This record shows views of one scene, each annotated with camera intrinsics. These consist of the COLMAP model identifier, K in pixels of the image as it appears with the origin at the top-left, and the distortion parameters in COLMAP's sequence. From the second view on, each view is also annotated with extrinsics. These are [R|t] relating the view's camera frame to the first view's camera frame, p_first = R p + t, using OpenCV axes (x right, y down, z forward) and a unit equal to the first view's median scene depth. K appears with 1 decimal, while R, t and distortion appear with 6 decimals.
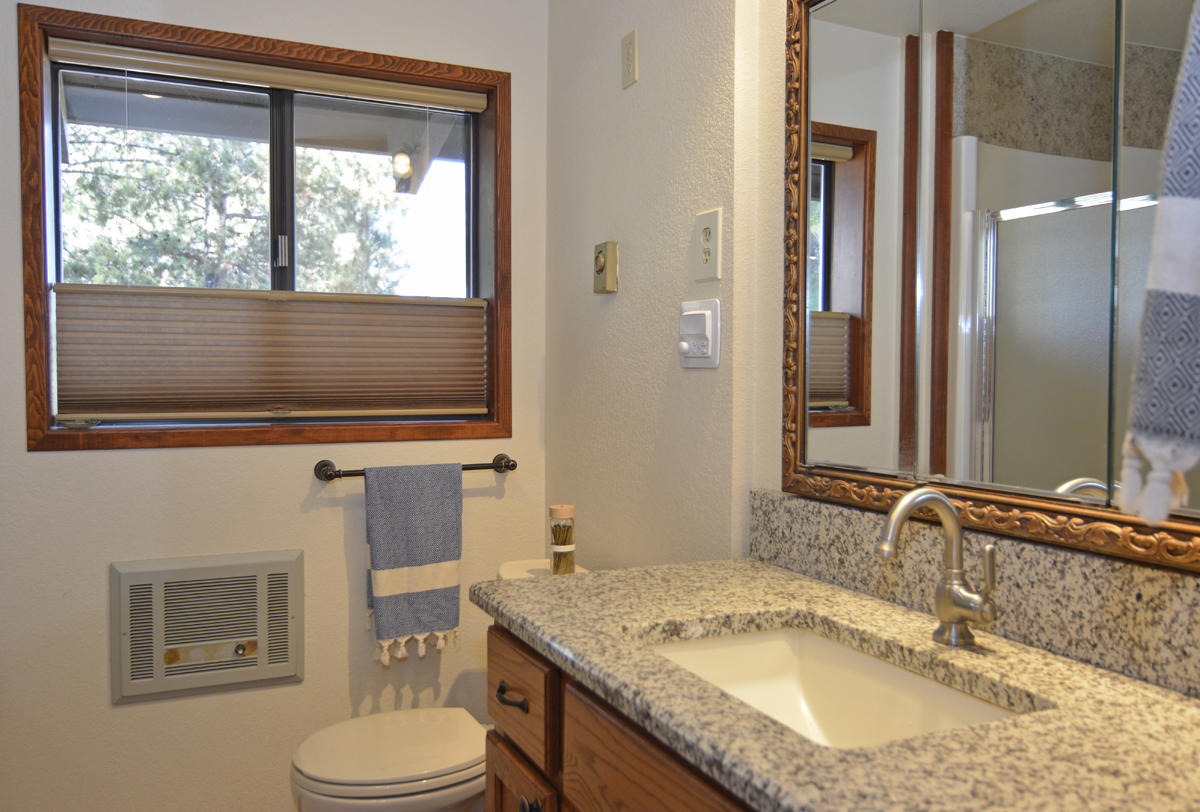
lens RADIAL K [[966.6, 0, 600.0], [0, 966.6, 406.0], [0, 0, 1]] dist [-0.000267, -0.000138]
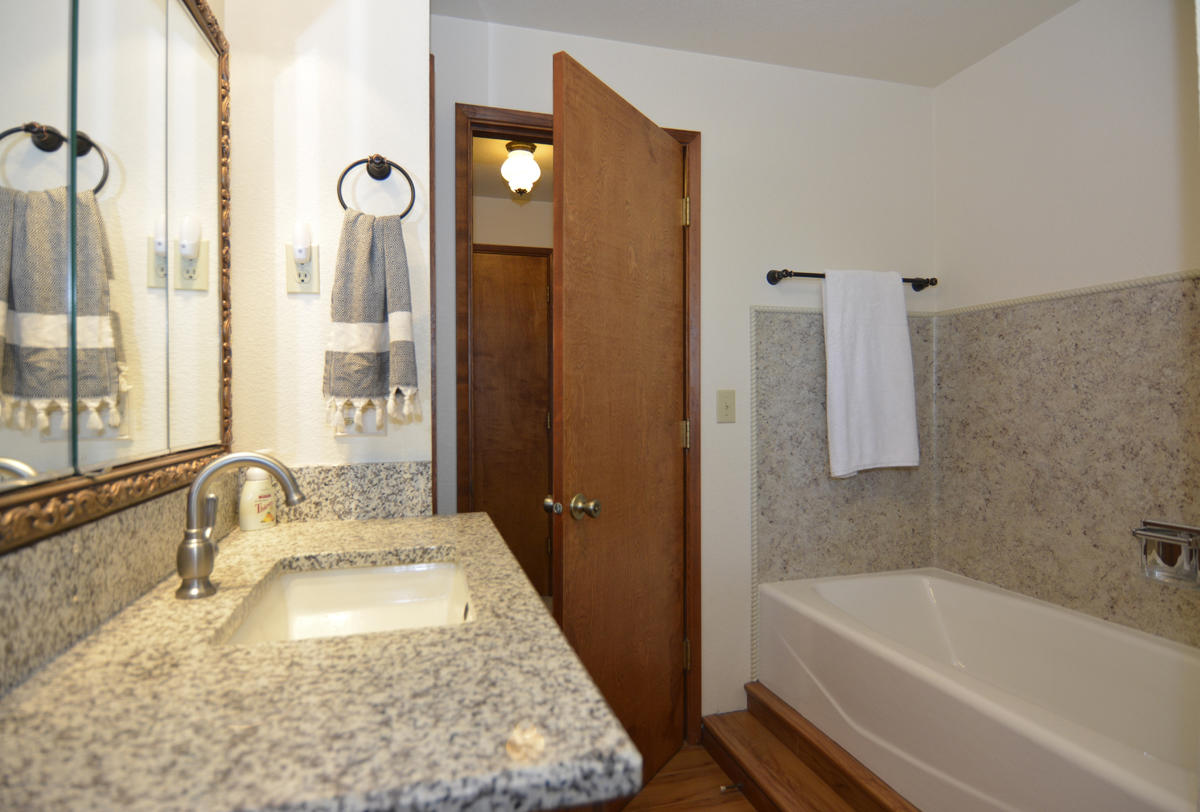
lens RADIAL K [[659.9, 0, 600.0], [0, 659.9, 406.0], [0, 0, 1]] dist [0.000071, 0.000013]
pose [[-0.985508, -0.000438, 0.169626, -0.209136], [0.007179, 0.998993, 0.044289, -0.000776], [-0.169475, 0.044865, -0.984513, 1.615448]]
